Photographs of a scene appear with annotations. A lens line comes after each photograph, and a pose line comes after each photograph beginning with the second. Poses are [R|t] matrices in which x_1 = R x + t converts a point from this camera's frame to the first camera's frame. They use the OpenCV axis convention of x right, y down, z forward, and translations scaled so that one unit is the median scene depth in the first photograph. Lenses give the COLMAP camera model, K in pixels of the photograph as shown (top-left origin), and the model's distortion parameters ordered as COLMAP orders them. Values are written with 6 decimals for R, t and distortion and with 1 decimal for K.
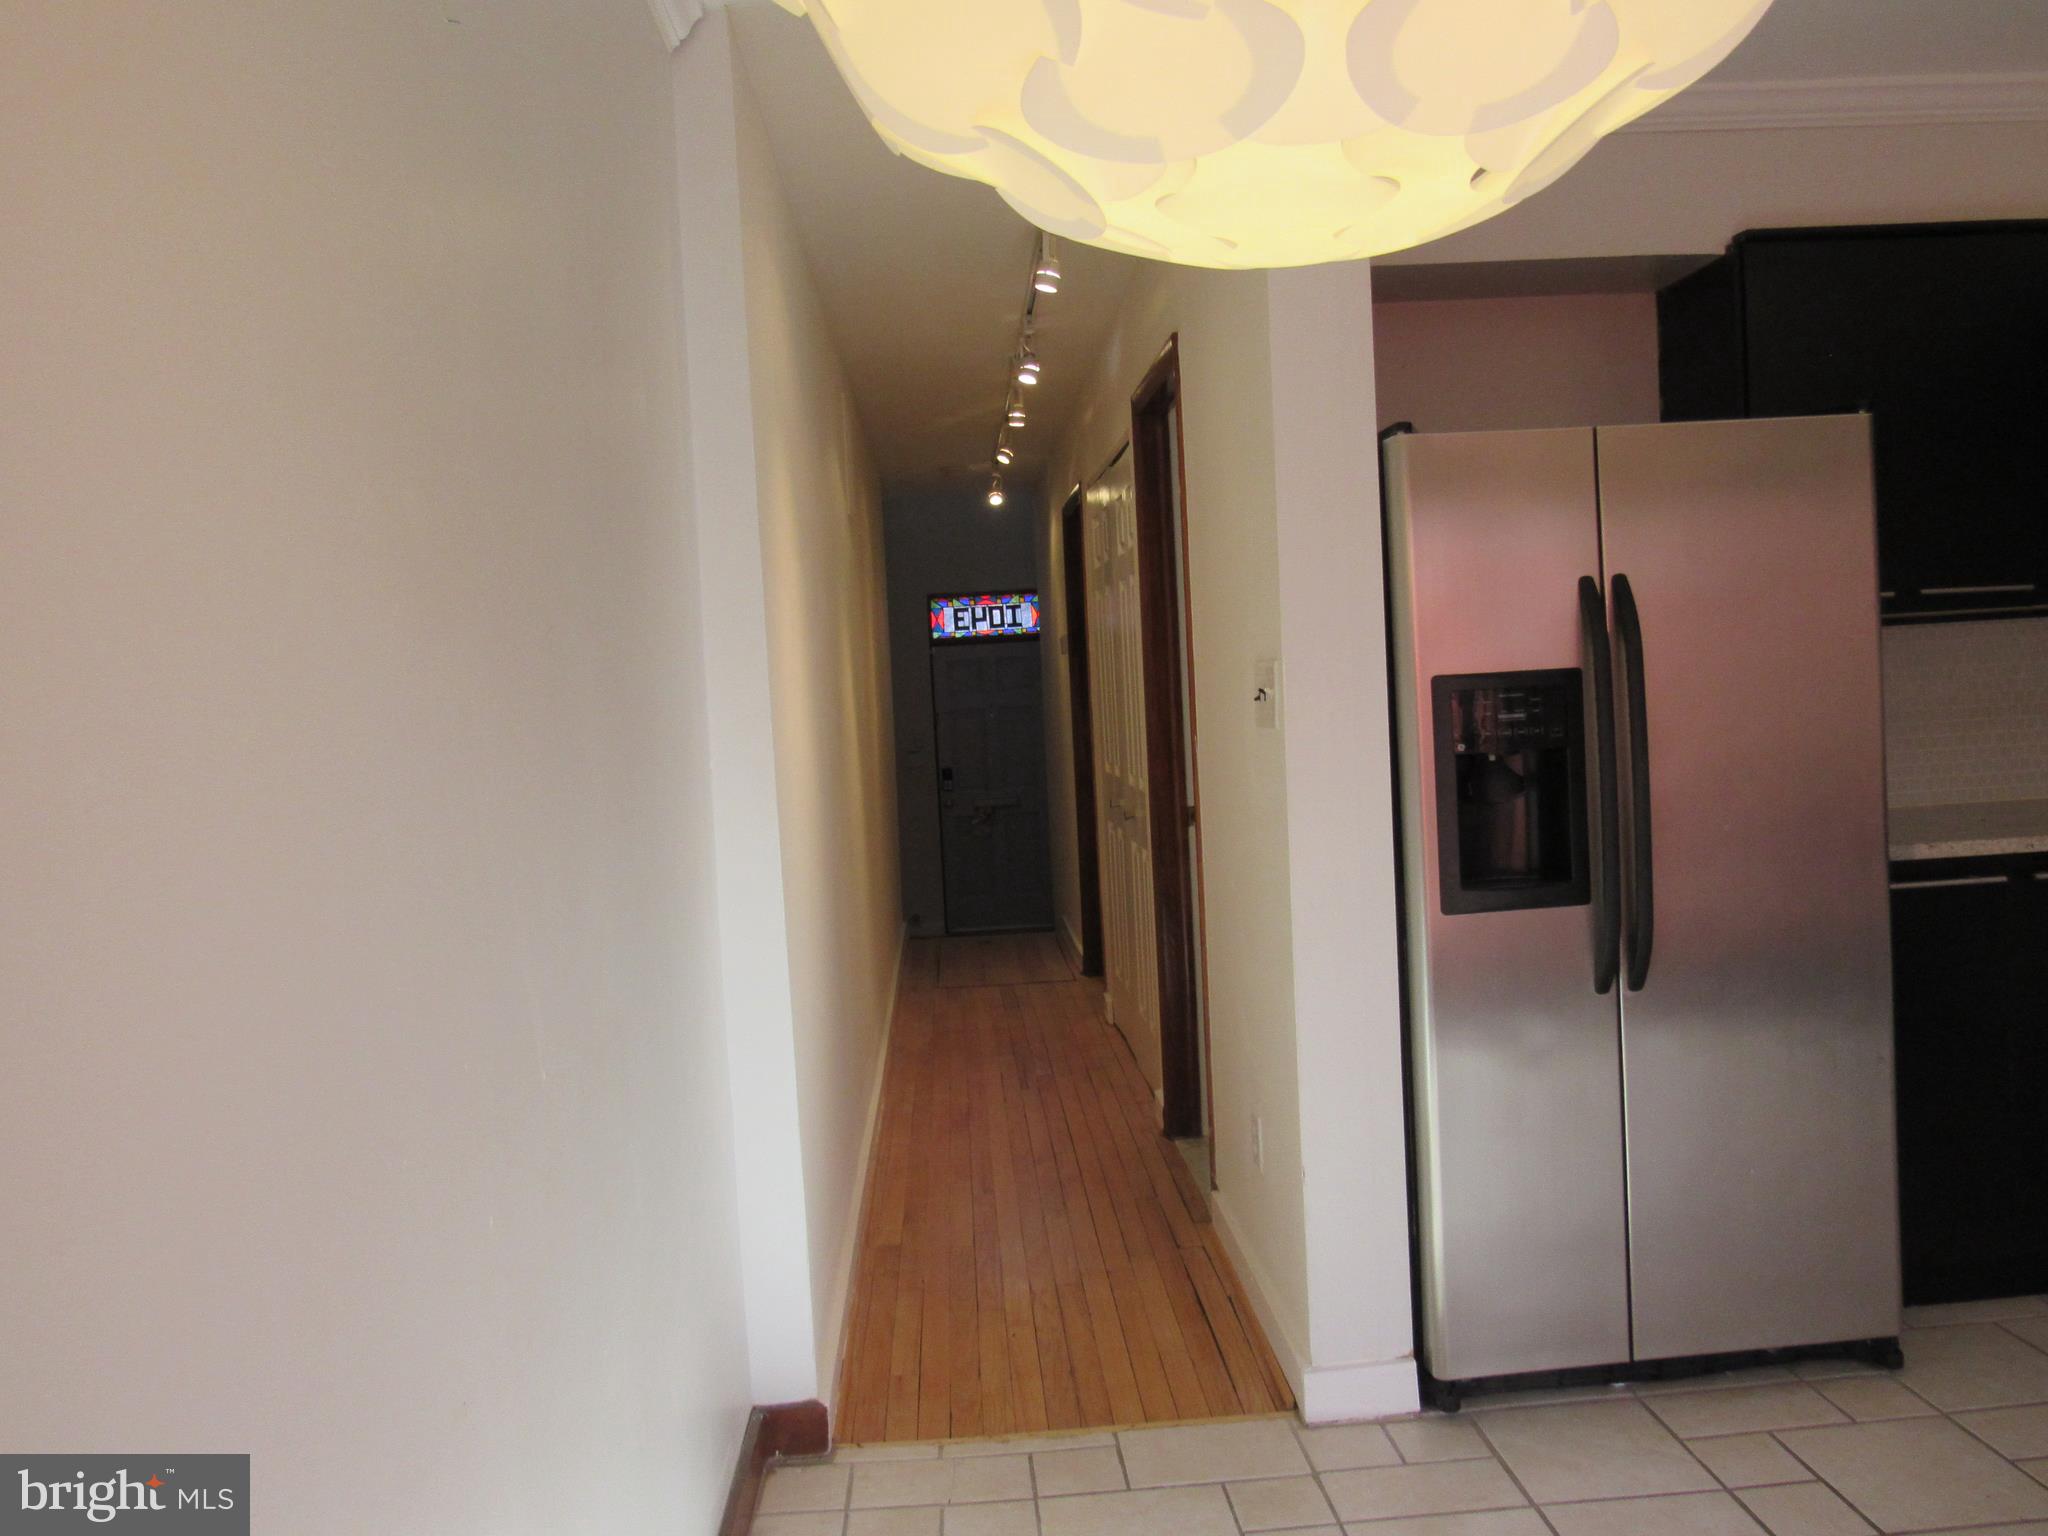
lens RADIAL K [[1462.0, 0, 1030.3], [0, 1462.0, 772.4], [0, 0, 1]] dist [-0.024045, 0.005878]
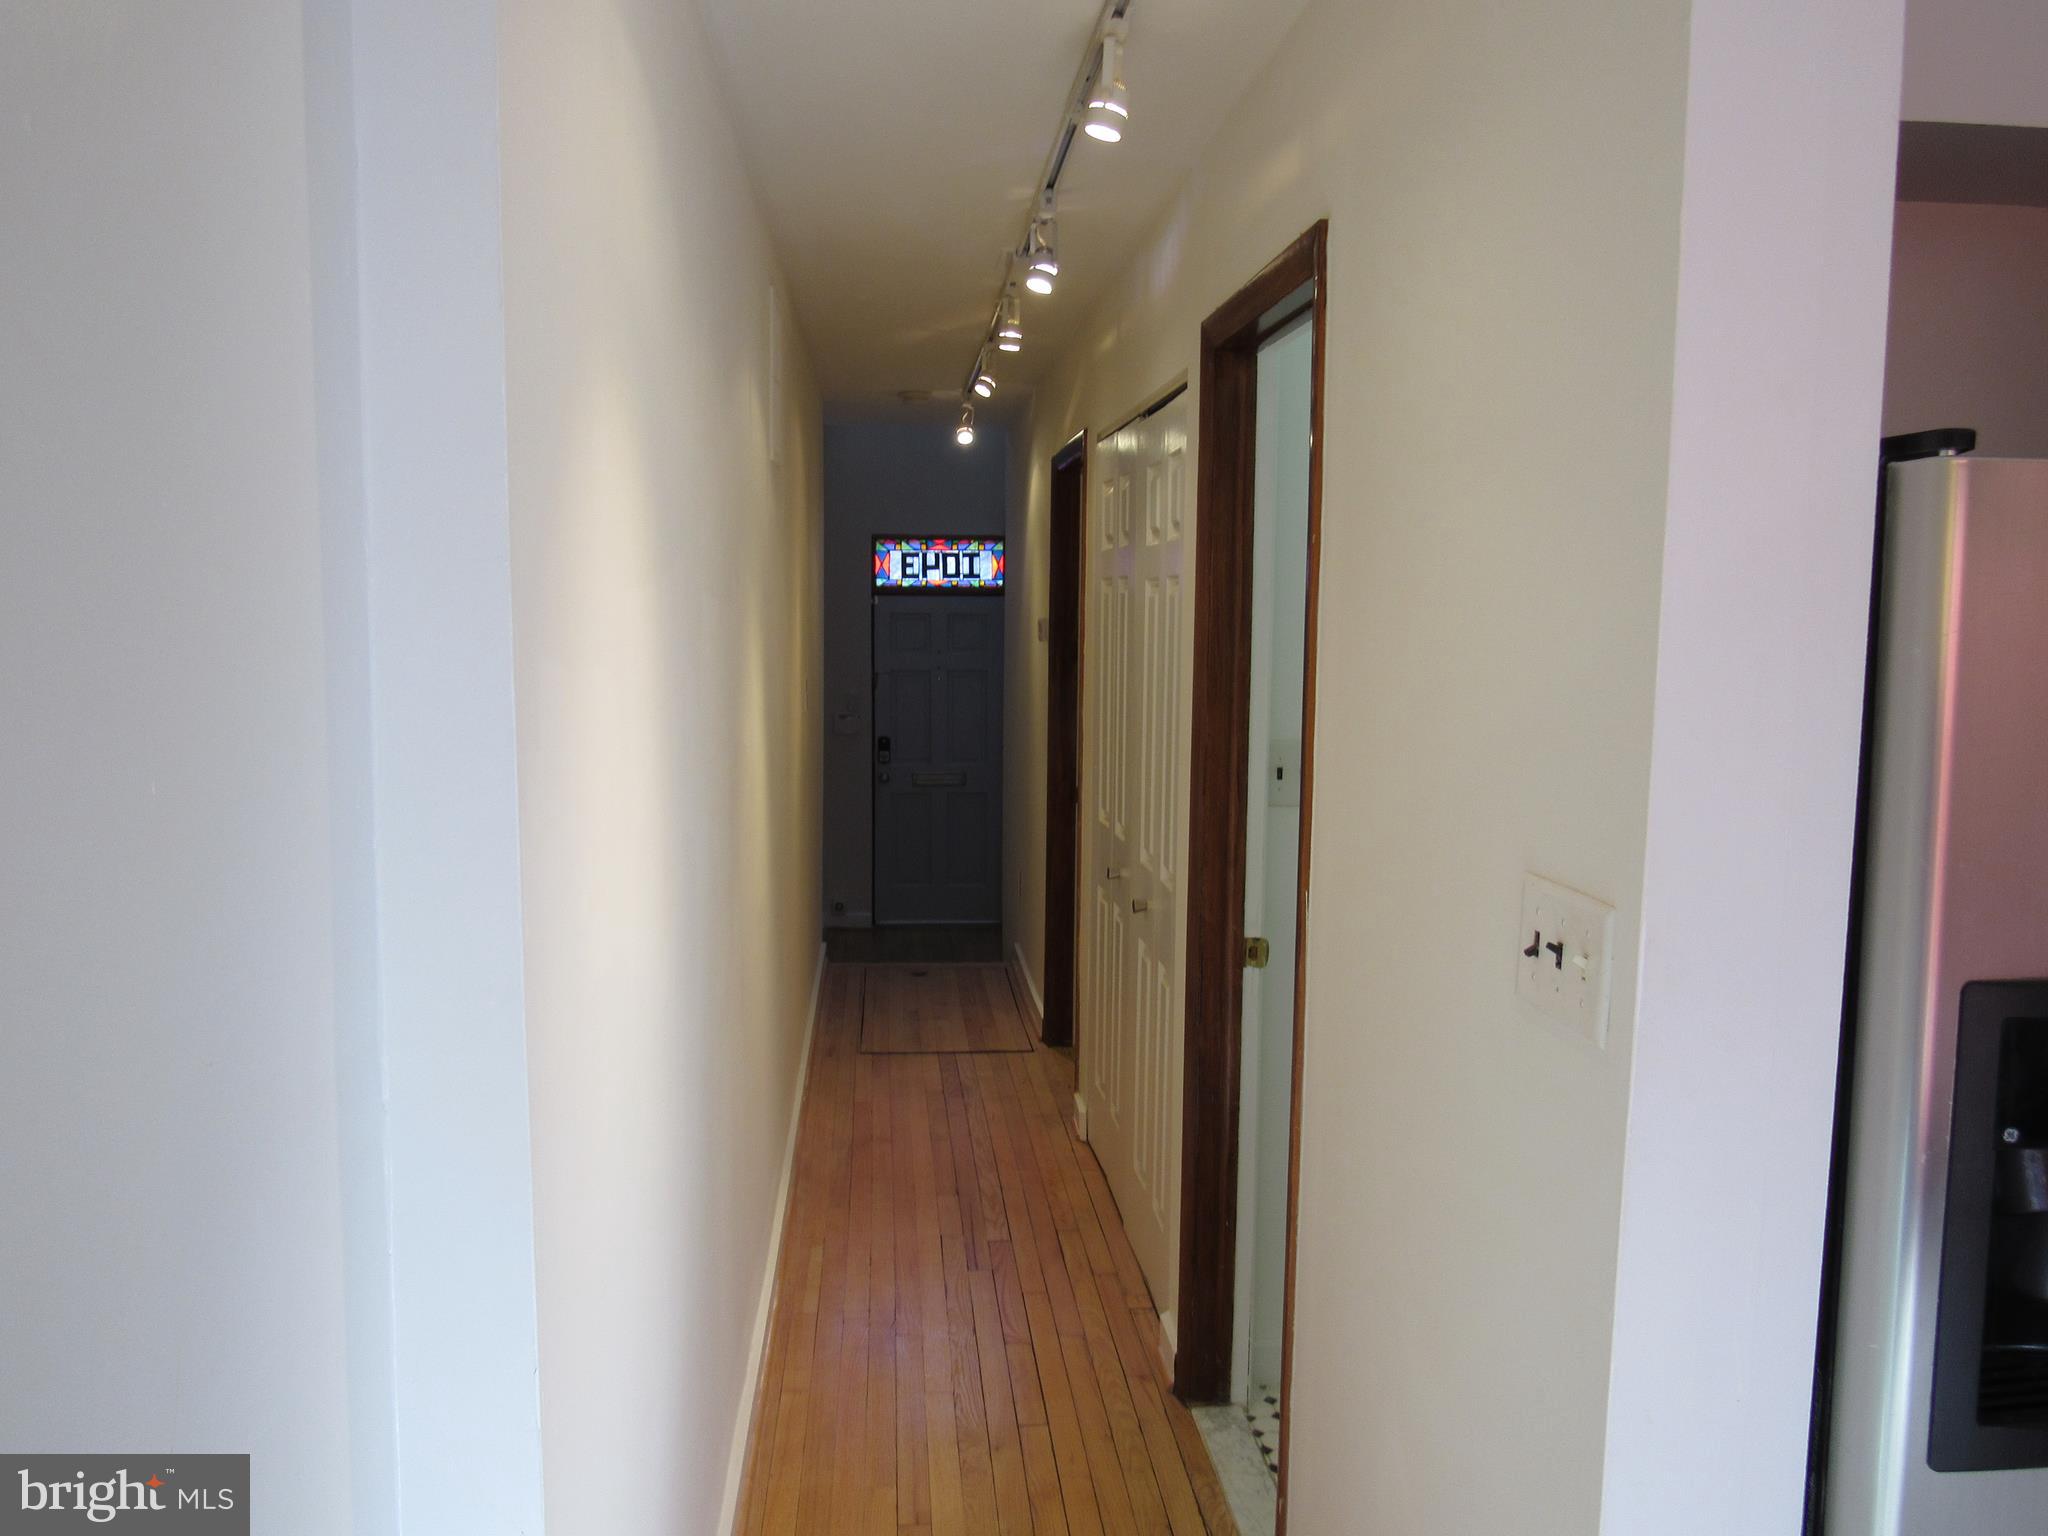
lens RADIAL K [[1462.0, 0, 1016.9], [0, 1462.0, 762.6], [0, 0, 1]] dist [-0.024045, 0.005878]
pose [[0.997590, 0.057152, 0.039340, -0.023589], [-0.058988, 0.997142, 0.047200, -0.067629], [-0.036531, -0.049406, 0.998110, 0.267242]]
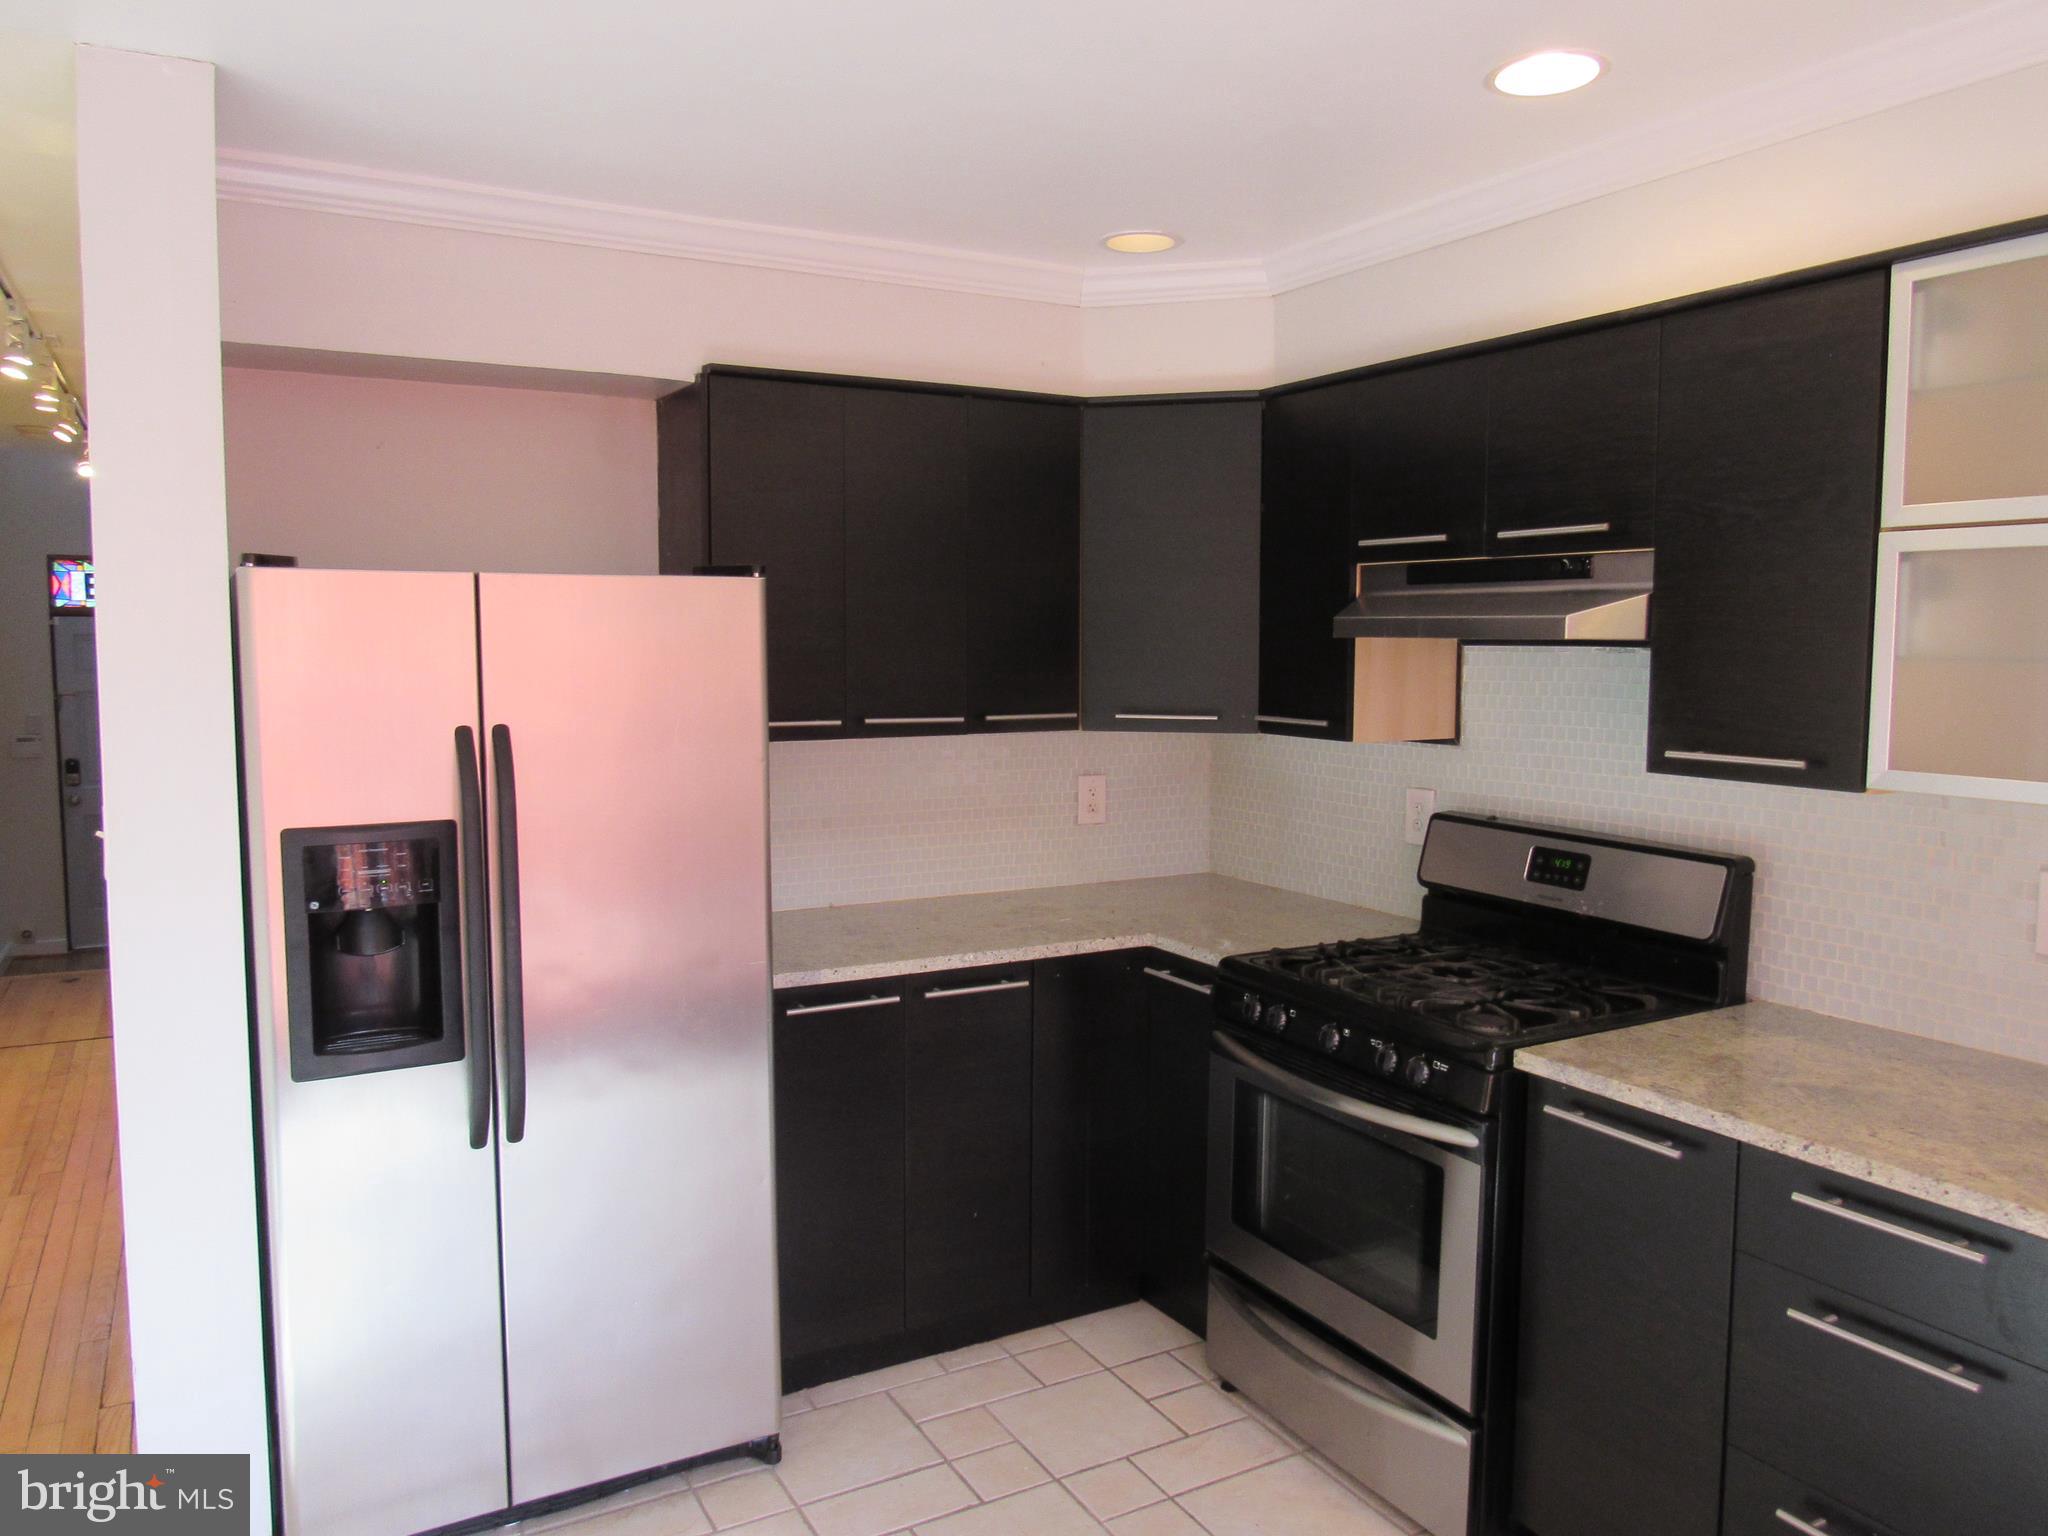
lens RADIAL K [[1462.0, 0, 1020.3], [0, 1462.0, 772.4], [0, 0, 1]] dist [-0.024045, 0.005878]
pose [[0.897745, 0.018849, 0.440113, 0.140066], [-0.032485, 0.999197, 0.023469, -0.067513], [-0.439317, -0.035367, 0.897636, -0.017139]]
